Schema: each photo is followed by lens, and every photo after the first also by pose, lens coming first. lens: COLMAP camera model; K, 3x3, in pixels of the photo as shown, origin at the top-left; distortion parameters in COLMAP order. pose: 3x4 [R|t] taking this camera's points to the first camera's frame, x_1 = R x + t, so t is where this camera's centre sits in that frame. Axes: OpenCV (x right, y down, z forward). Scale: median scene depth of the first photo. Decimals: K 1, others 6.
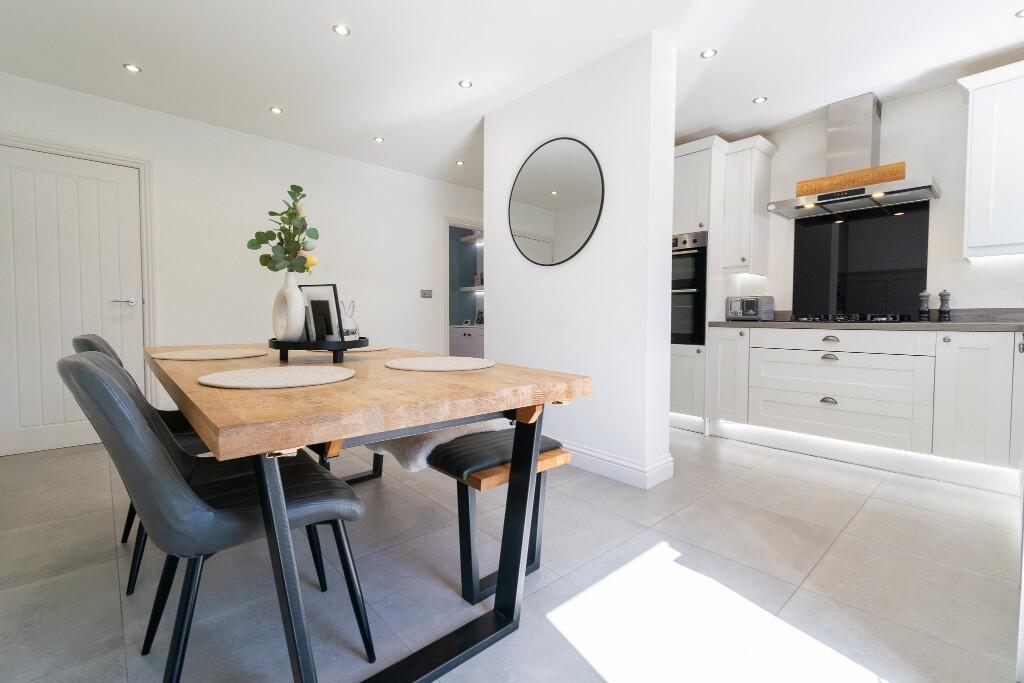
lens RADIAL K [[452.1, 0, 513.0], [0, 452.1, 335.6], [0, 0, 1]] dist [0.001439, -0.000642]
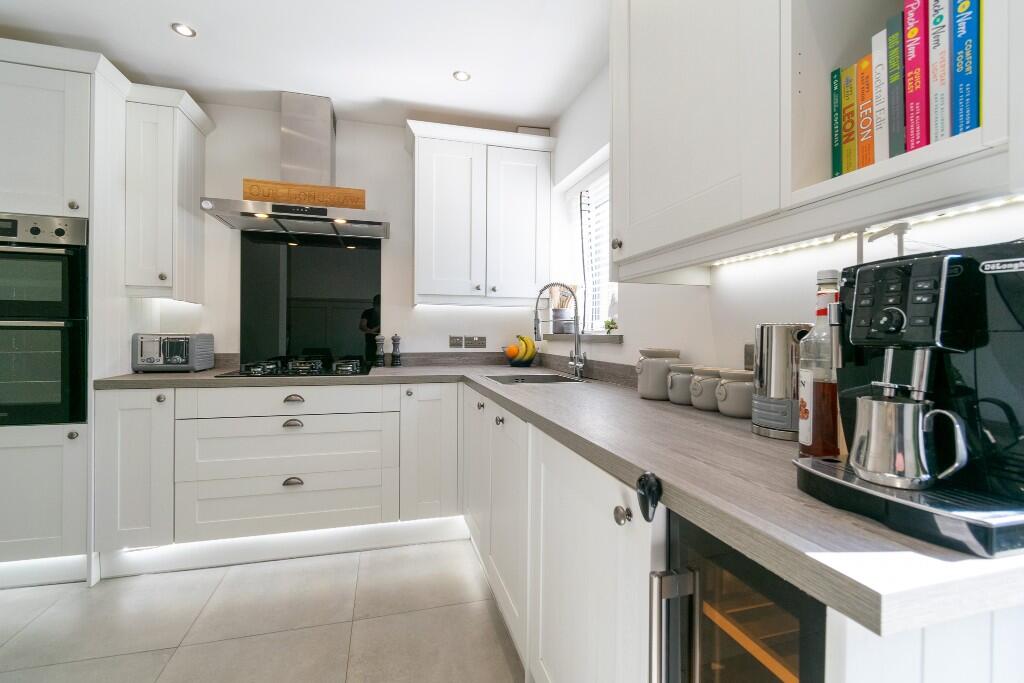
lens RADIAL K [[452.1, 0, 513.0], [0, 452.1, 335.6], [0, 0, 1]] dist [0.001439, -0.000642]
pose [[0.445757, -0.004086, 0.895144, 0.171249], [0.026833, 0.999601, -0.008800, -0.071500], [-0.894752, 0.027942, 0.445689, 0.298604]]
